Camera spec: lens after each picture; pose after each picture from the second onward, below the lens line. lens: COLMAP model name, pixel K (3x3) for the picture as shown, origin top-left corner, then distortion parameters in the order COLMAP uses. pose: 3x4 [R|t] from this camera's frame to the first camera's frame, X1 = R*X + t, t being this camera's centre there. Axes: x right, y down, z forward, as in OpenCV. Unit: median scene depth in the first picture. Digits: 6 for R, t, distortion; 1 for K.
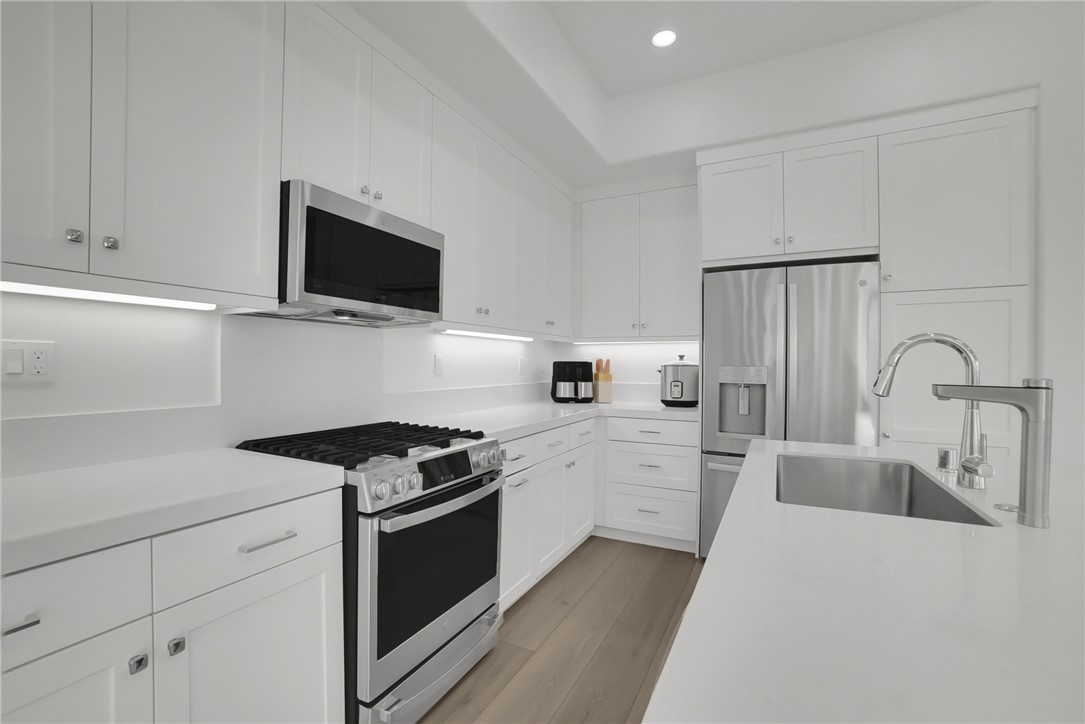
lens RADIAL K [[484.1, 0, 526.6], [0, 484.1, 364.8], [0, 0, 1]] dist [-0.065670, 0.024378]
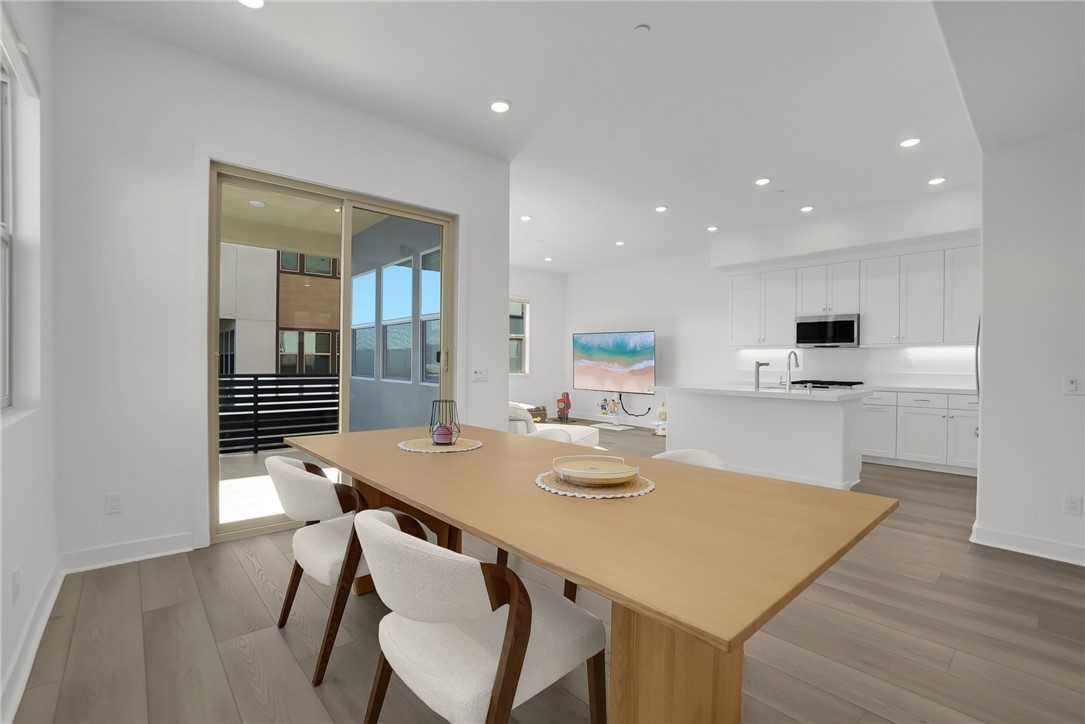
lens RADIAL K [[484.1, 0, 526.6], [0, 484.1, 364.8], [0, 0, 1]] dist [-0.065670, 0.024378]
pose [[-0.367693, -0.000895, -0.929947, 2.307557], [-0.010917, 0.999935, 0.003354, 0.024337], [0.929883, 0.011386, -0.367678, 0.180592]]
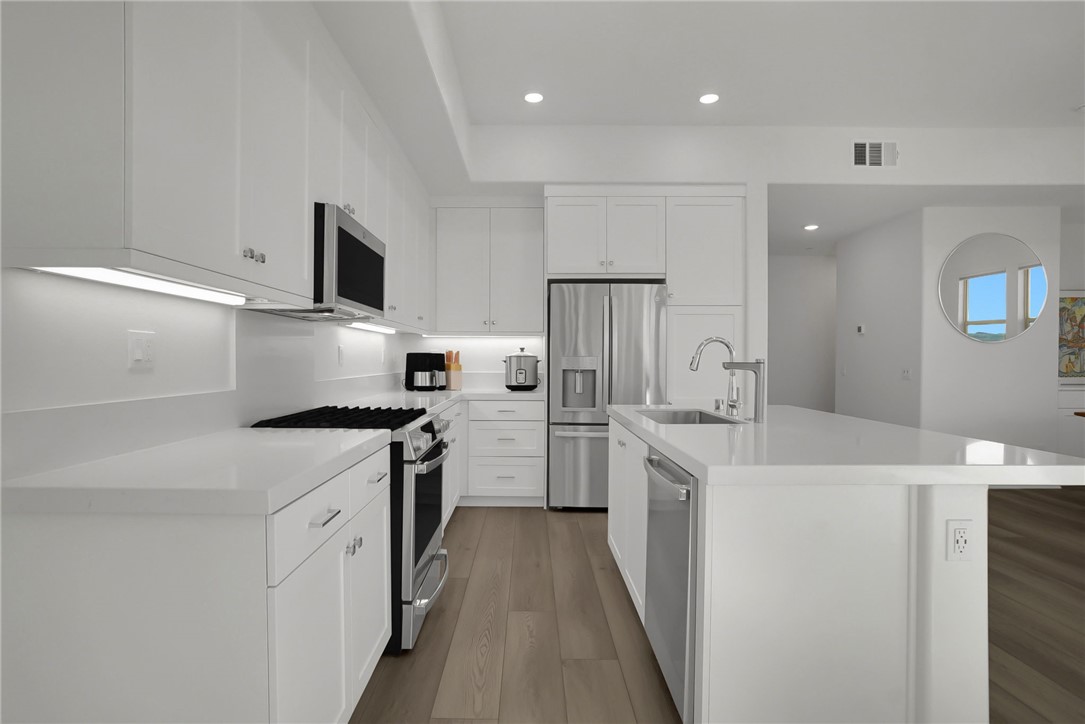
lens RADIAL K [[550.6, 0, 532.6], [0, 550.6, 365.6], [0, 0, 1]] dist [-0.045014, 0.026165]
pose [[0.880932, -0.009332, 0.473150, -0.375324], [0.003375, 0.999904, 0.013438, 0.007417], [-0.473230, -0.010241, 0.880879, -0.273340]]
